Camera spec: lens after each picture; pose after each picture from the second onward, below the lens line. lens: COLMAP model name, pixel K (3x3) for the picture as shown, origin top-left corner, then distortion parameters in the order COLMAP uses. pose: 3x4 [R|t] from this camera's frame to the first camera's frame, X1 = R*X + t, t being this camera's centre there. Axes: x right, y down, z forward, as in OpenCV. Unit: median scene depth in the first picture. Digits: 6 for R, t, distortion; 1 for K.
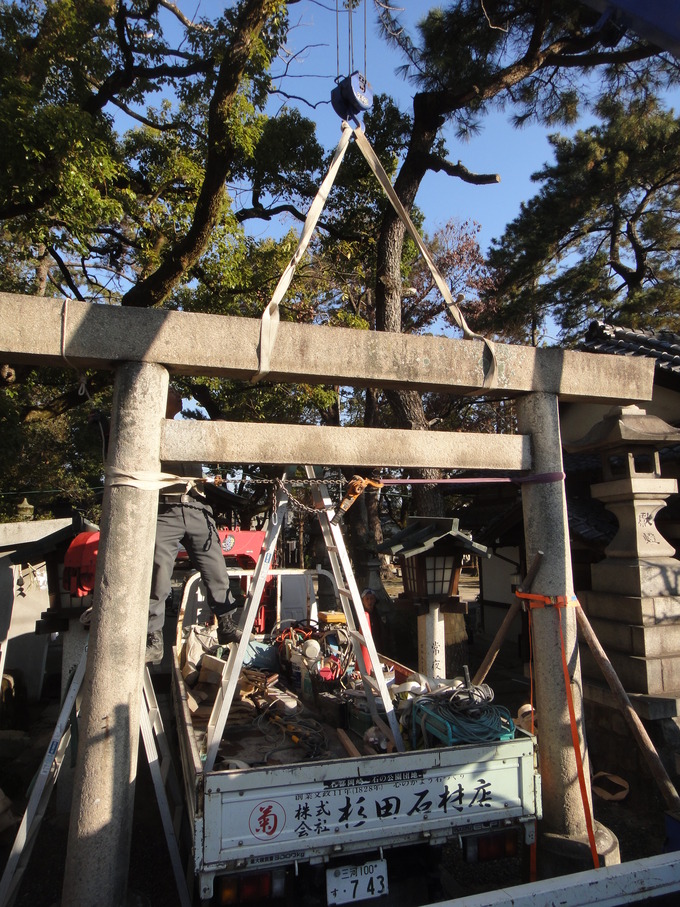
lens RADIAL K [[609.1, 0, 340.0], [0, 609.1, 453.5], [0, 0, 1]] dist [-0.031312, 0.025245]
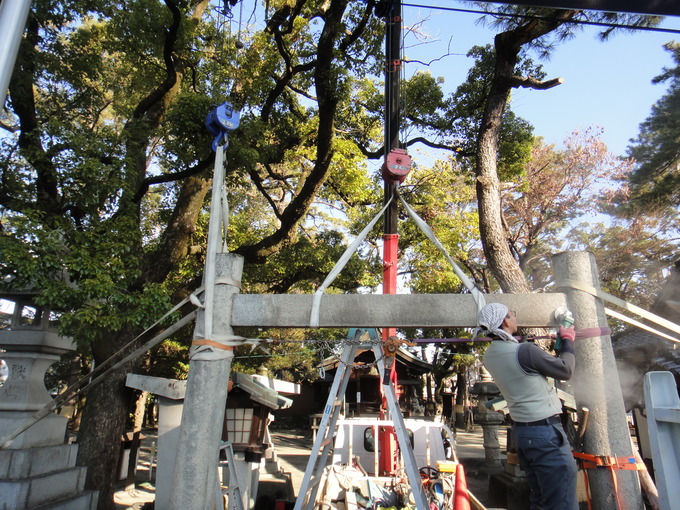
lens RADIAL K [[456.7, 0, 337.1], [0, 456.7, 250.0], [0, 0, 1]] dist [-0.031312, 0.025245]
pose [[0.926576, -0.089145, -0.365391, 0.149088], [0.024426, 0.983717, -0.178059, 0.015938], [0.375315, 0.156060, 0.913665, 0.083136]]
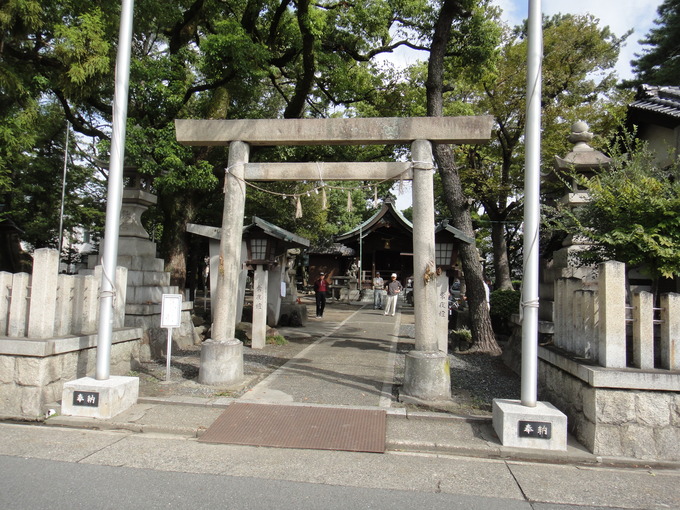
lens RADIAL K [[456.7, 0, 337.1], [0, 456.7, 250.0], [0, 0, 1]] dist [-0.031312, 0.025245]
pose [[0.898758, 0.010093, -0.438328, 0.467489], [0.019814, 0.997779, 0.063603, 0.100069], [0.437997, -0.065849, 0.896562, -0.301006]]
